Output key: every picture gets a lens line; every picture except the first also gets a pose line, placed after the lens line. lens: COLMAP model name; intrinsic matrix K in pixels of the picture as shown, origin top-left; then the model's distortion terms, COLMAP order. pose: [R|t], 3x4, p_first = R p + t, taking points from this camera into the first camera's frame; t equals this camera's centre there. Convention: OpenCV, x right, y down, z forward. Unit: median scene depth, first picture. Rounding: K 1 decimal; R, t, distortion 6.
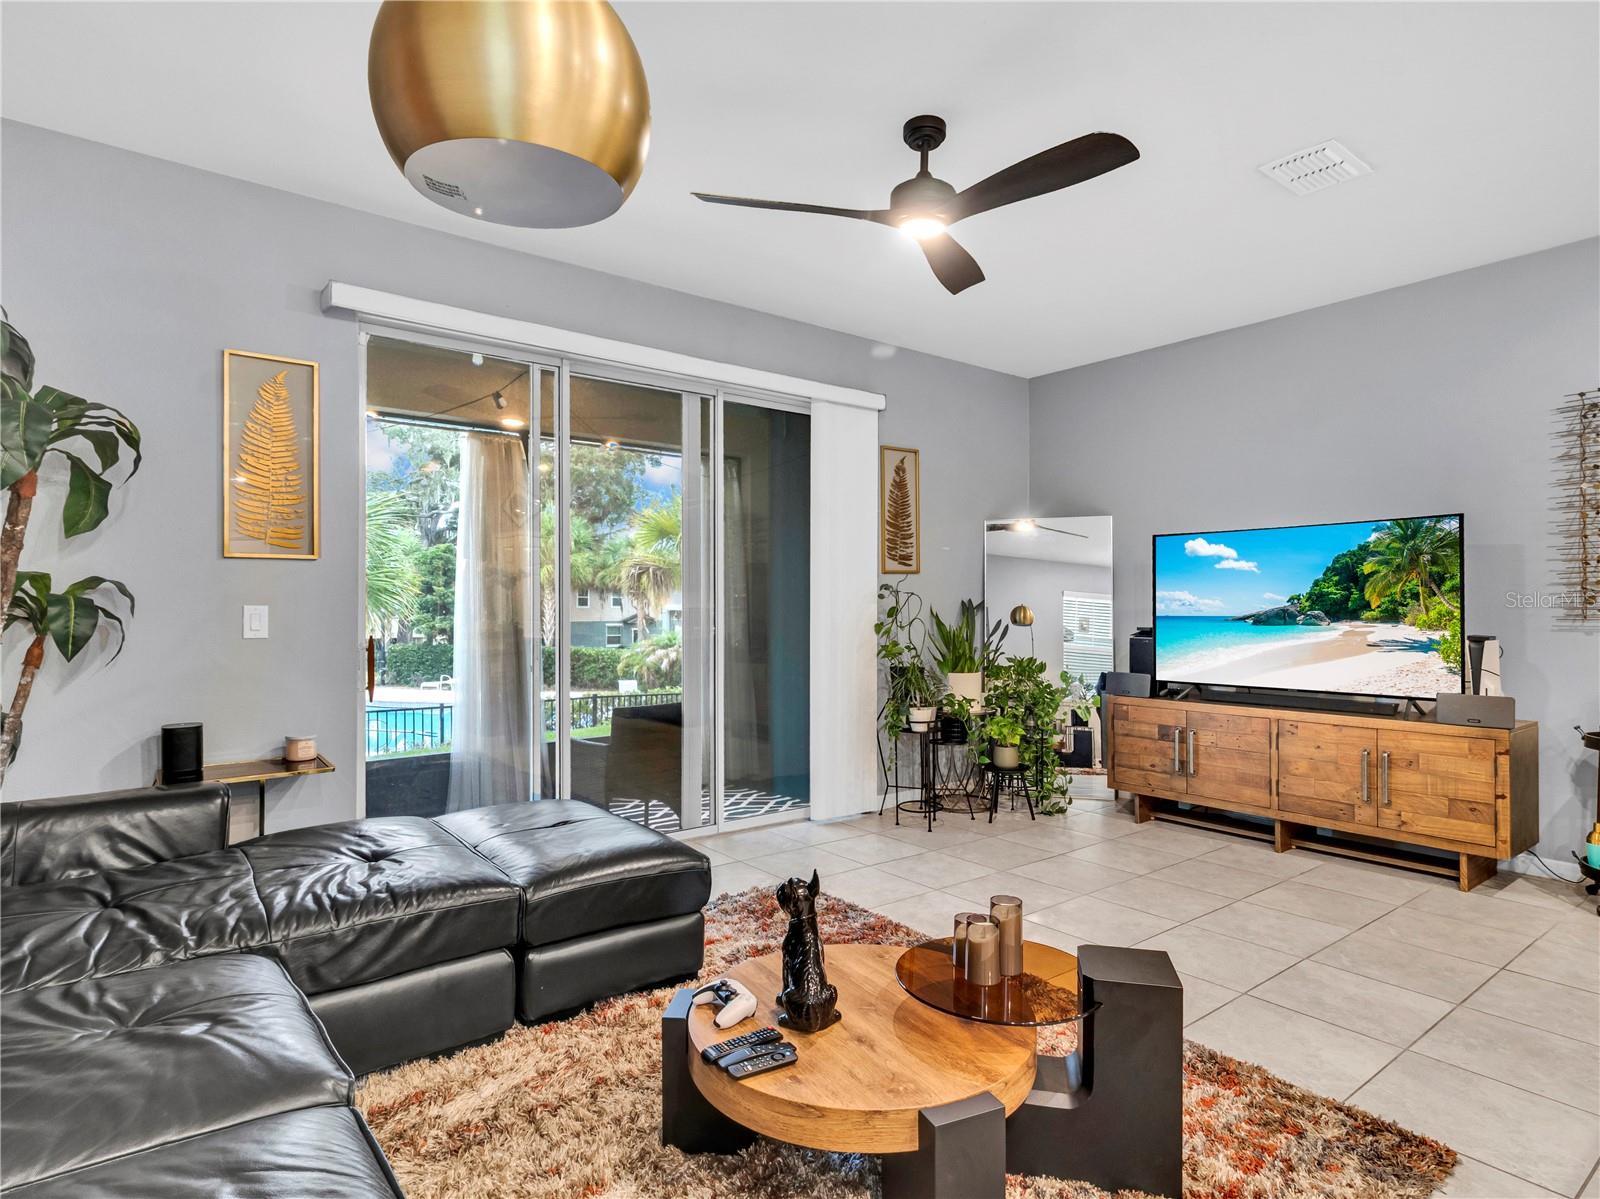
lens RADIAL K [[879.0, 0, 800.0], [0, 879.0, 599.5], [0, 0, 1]] dist [0.013549, 0.000144]
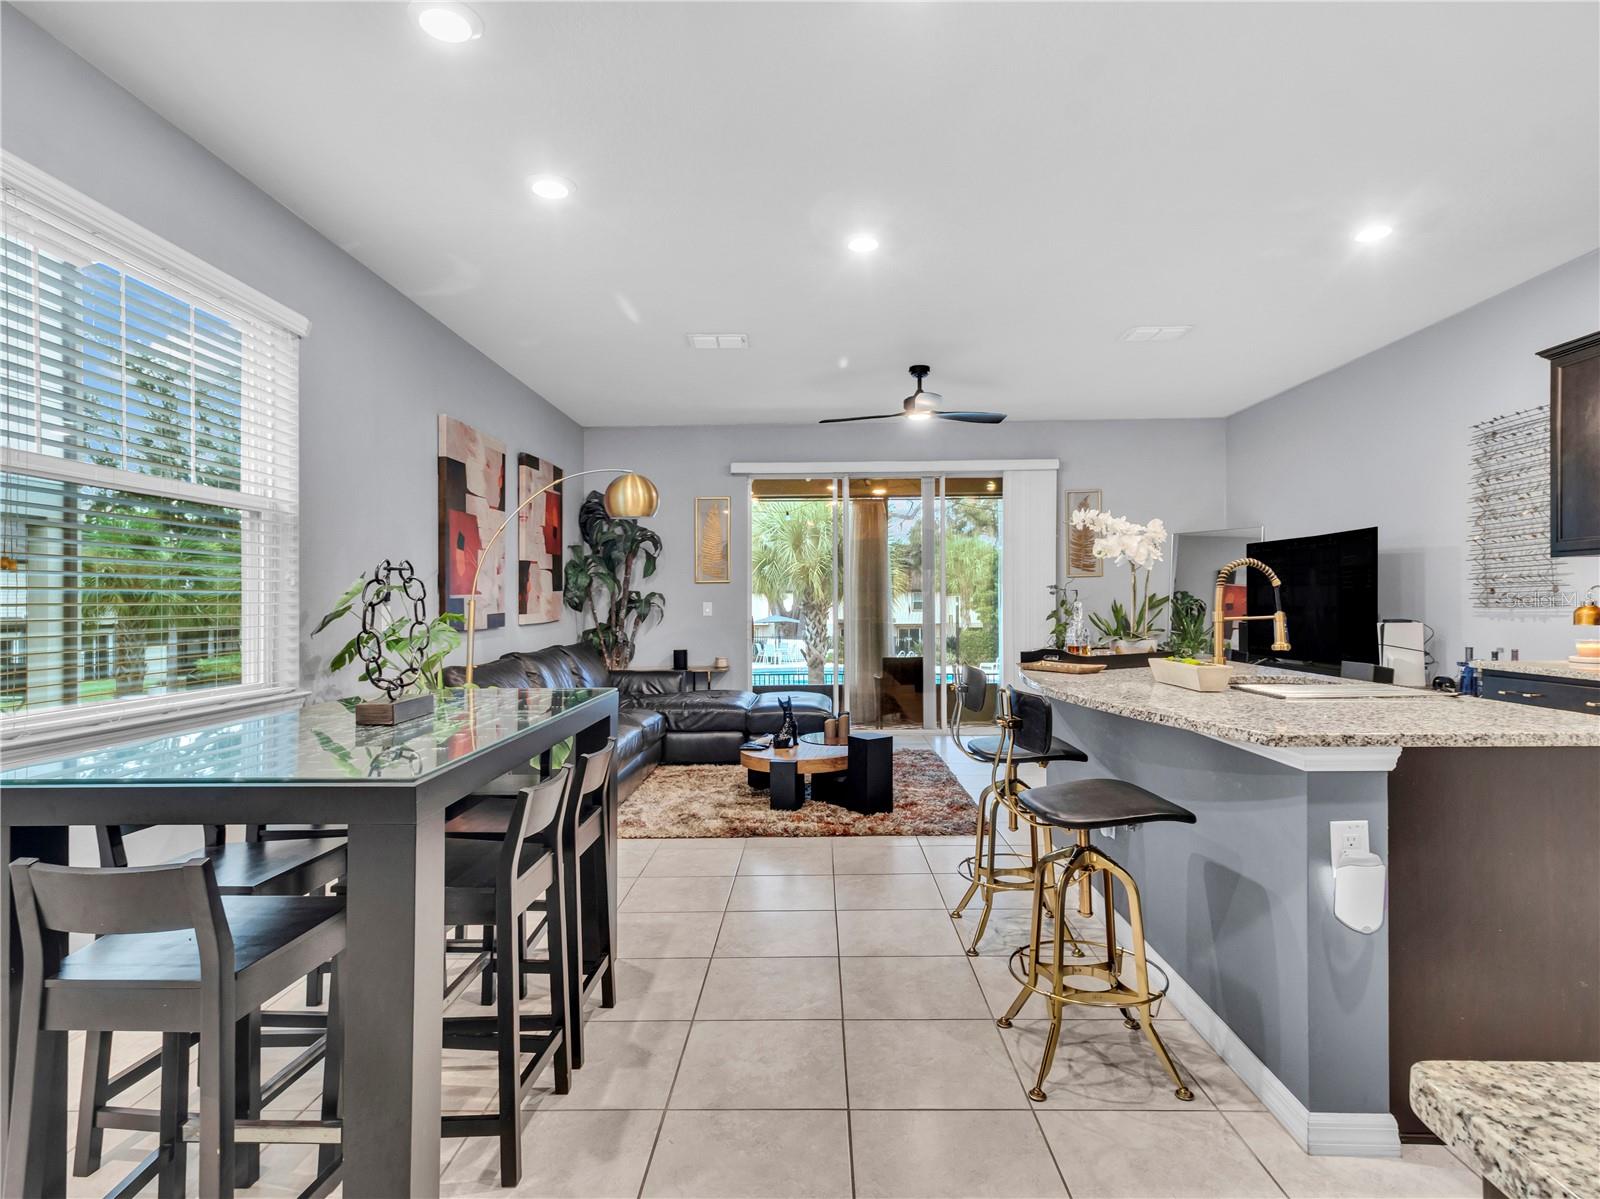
lens RADIAL K [[846.7, 0, 800.0], [0, 846.7, 599.5], [0, 0, 1]] dist [-0.000985, 0.000557]
pose [[0.775682, -0.008290, -0.631069, 0.717053], [0.013917, 0.999895, 0.003971, -0.004870], [0.630970, -0.011863, 0.775716, -0.436651]]
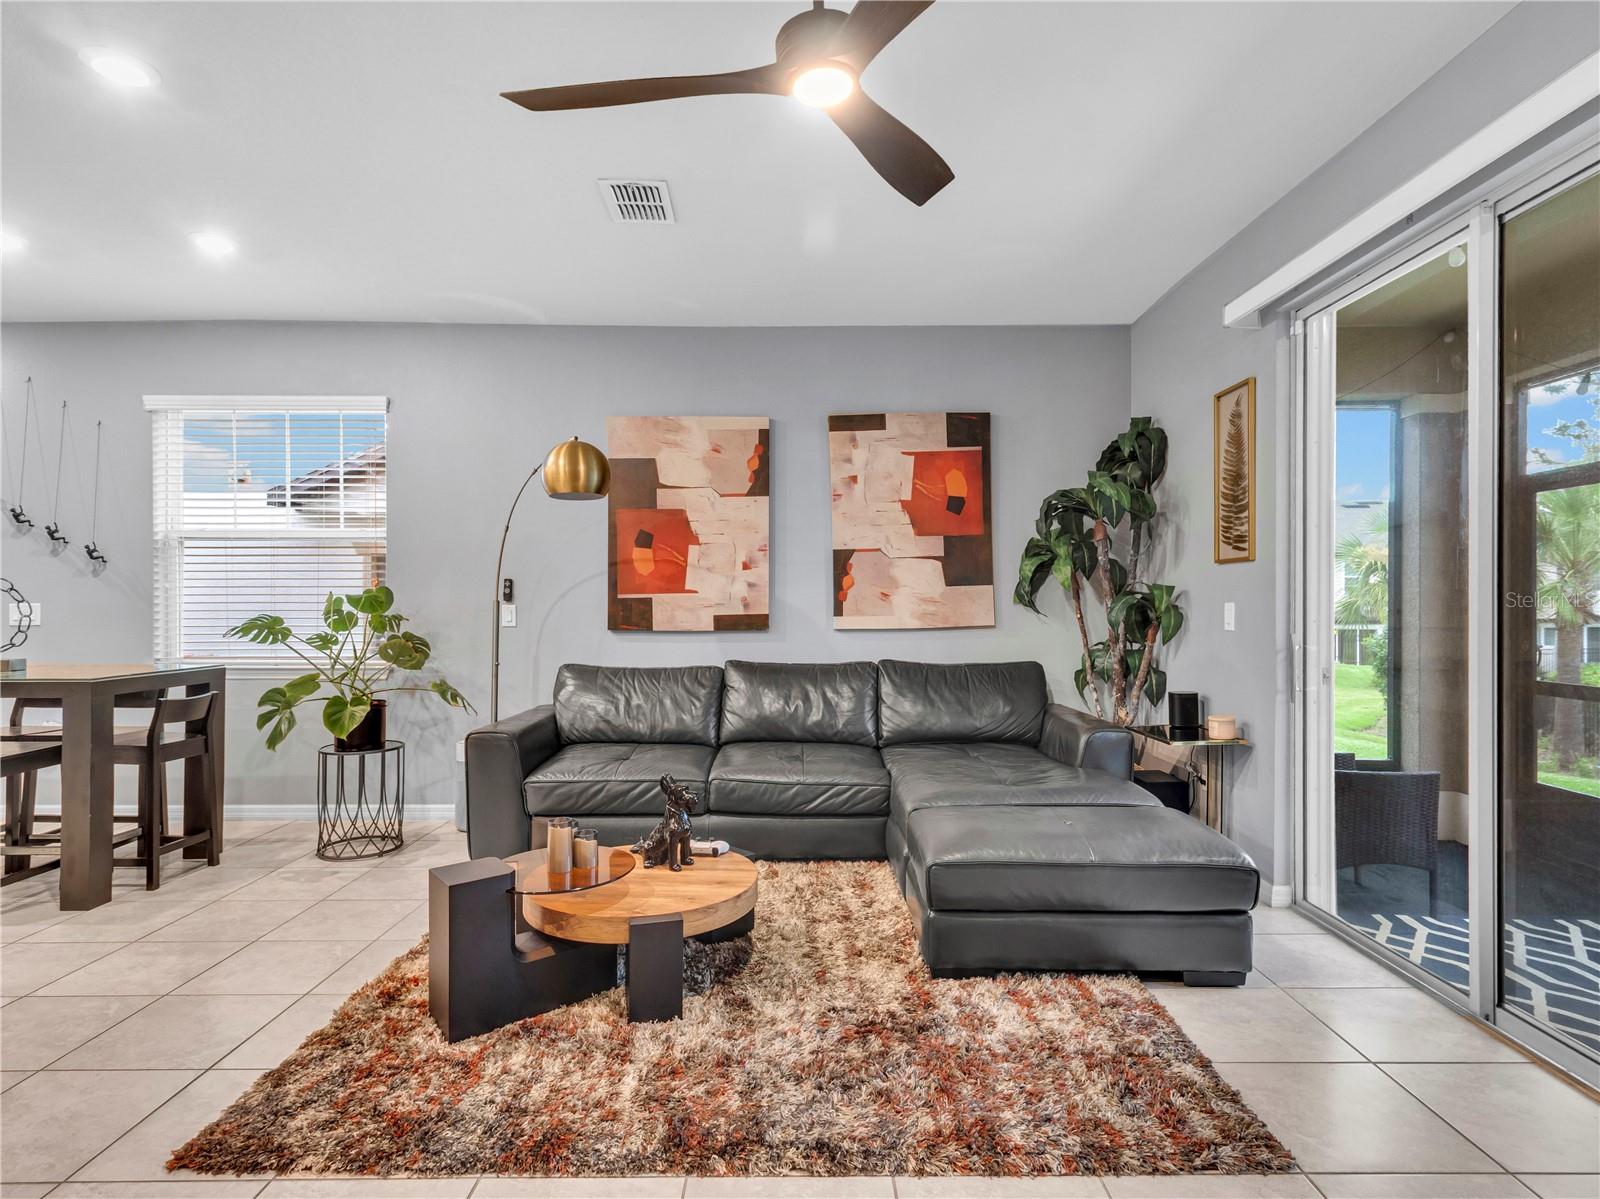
lens RADIAL K [[848.6, 0, 823.3], [0, 848.6, 596.8], [0, 0, 1]] dist [0.000416, -0.000652]
pose [[-0.591687, -0.005275, -0.806151, 0.432095], [0.008977, 0.999873, -0.013131, 0.005695], [0.806118, -0.015007, -0.591564, 0.852232]]
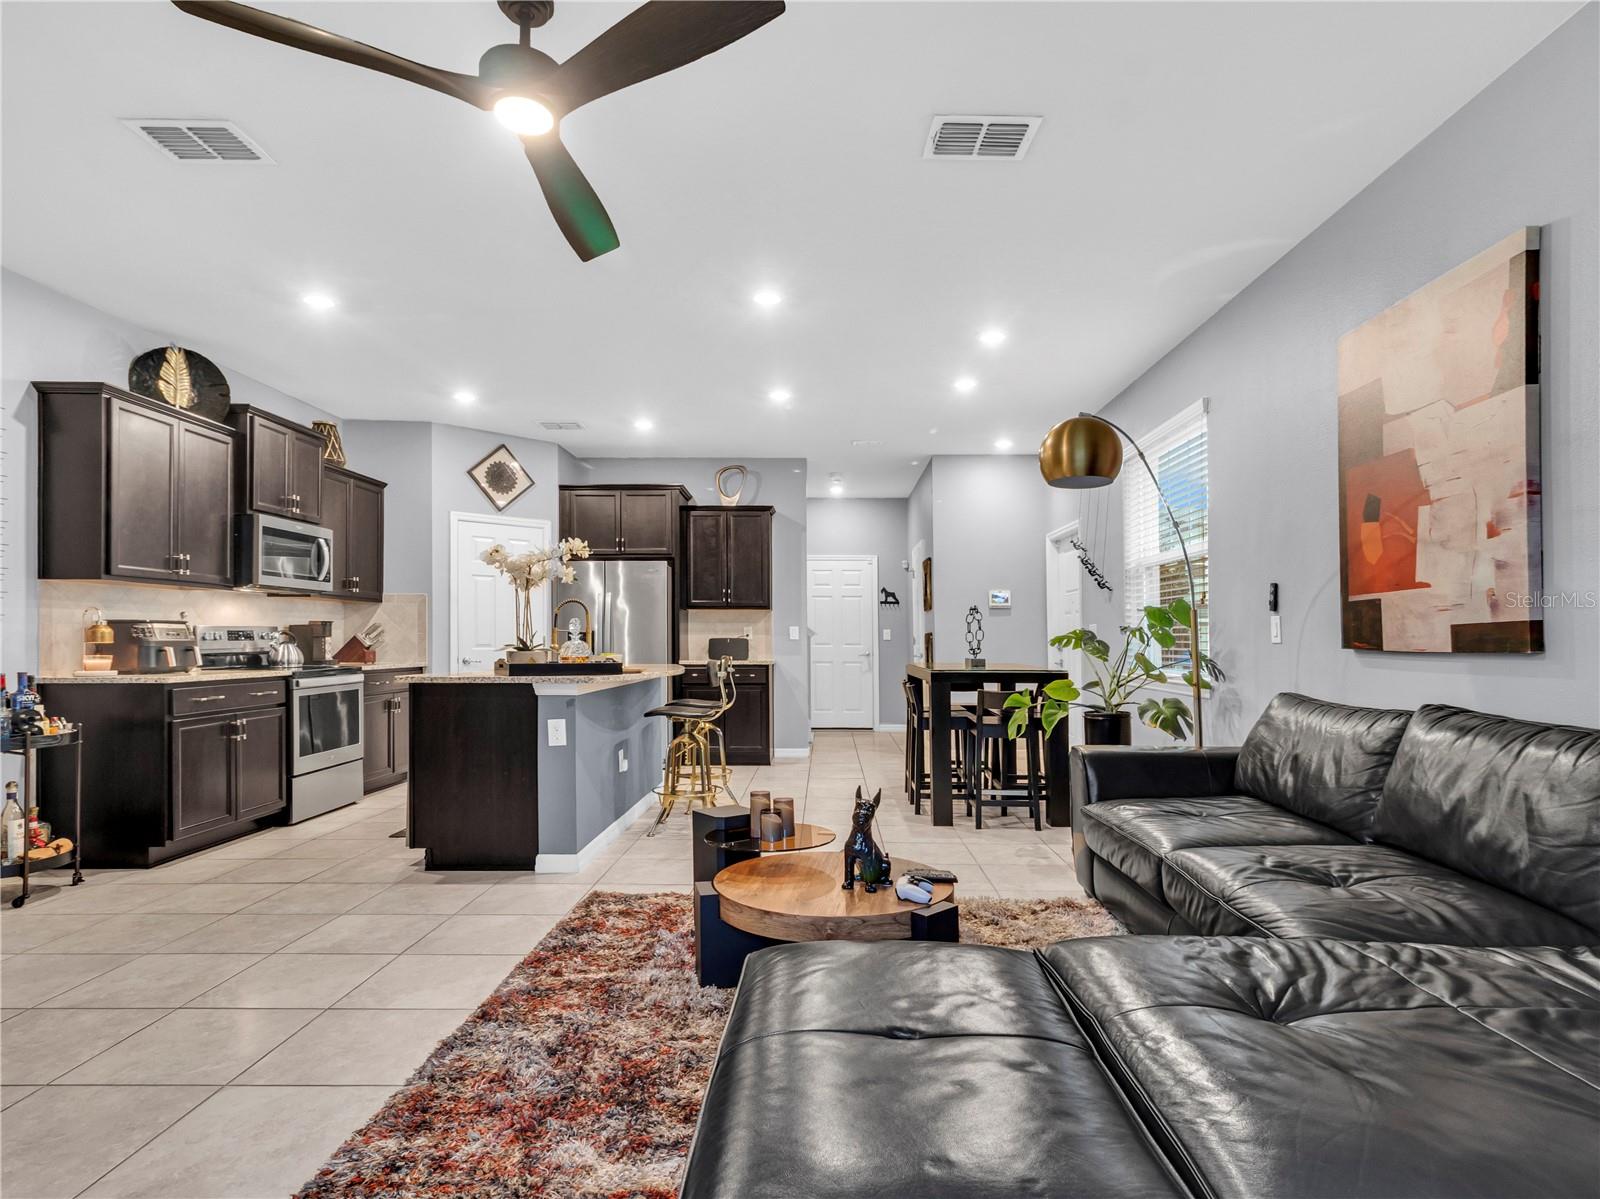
lens RADIAL K [[896.6, 0, 835.5], [0, 896.6, 640.3], [0, 0, 1]] dist [0.041158, -0.000137]
pose [[-0.791109, -0.000184, 0.611675, -0.340674], [-0.007113, 0.999935, -0.008899, 0.031946], [-0.611634, -0.011391, -0.791059, 0.888110]]
